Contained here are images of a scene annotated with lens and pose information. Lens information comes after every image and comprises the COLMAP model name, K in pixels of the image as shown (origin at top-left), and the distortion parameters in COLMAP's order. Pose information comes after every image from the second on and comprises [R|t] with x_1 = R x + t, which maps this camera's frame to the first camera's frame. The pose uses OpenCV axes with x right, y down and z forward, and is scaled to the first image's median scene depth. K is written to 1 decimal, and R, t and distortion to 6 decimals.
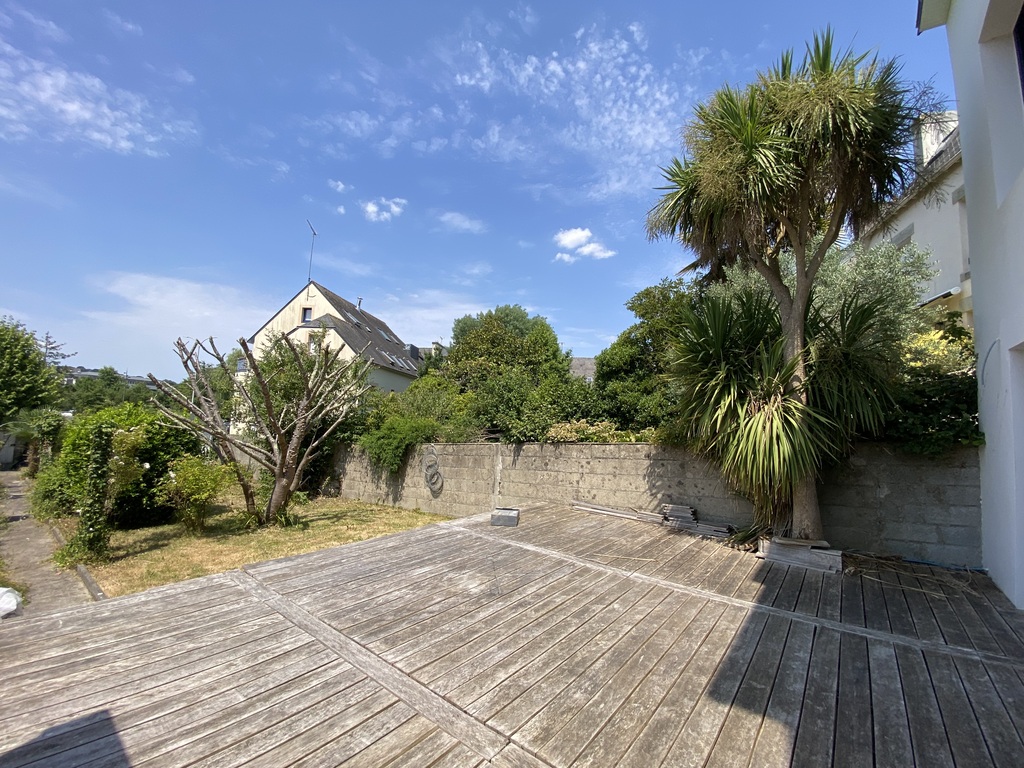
lens RADIAL K [[417.7, 0, 512.0], [0, 417.7, 384.0], [0, 0, 1]] dist [0.035563, -0.023445]
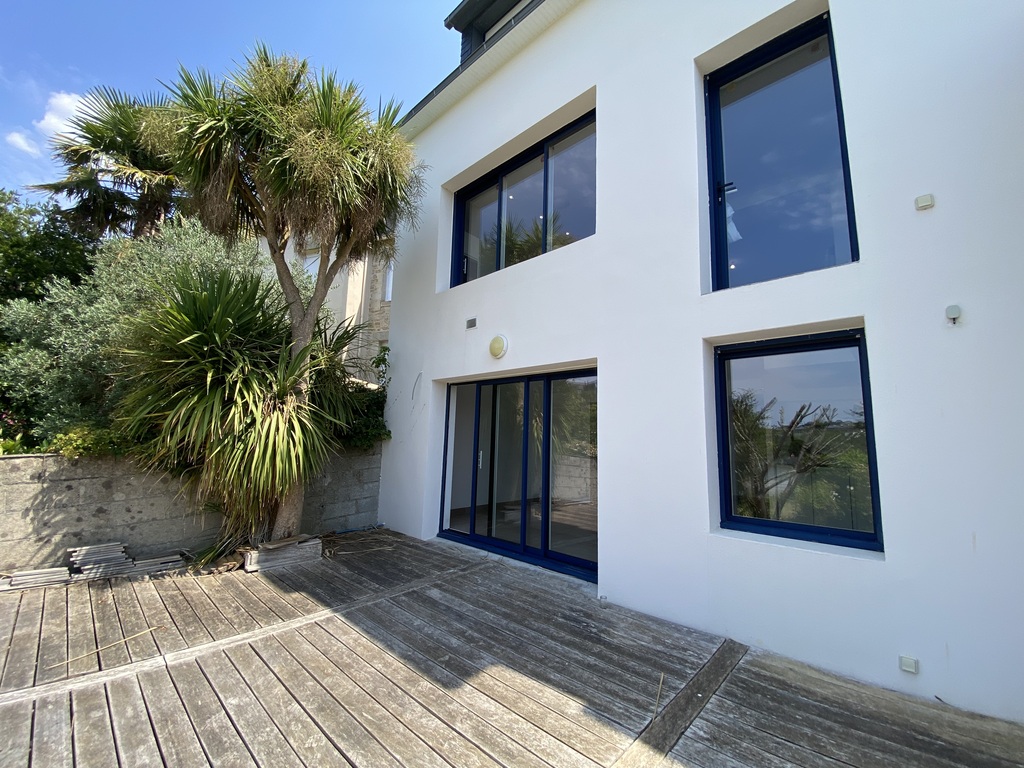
lens RADIAL K [[417.7, 0, 512.0], [0, 417.7, 384.0], [0, 0, 1]] dist [0.035563, -0.023445]
pose [[0.093860, 0.095517, 0.990993, -0.321458], [-0.105747, 0.990713, -0.085474, 0.030798], [-0.989953, -0.096772, 0.103089, 0.414509]]
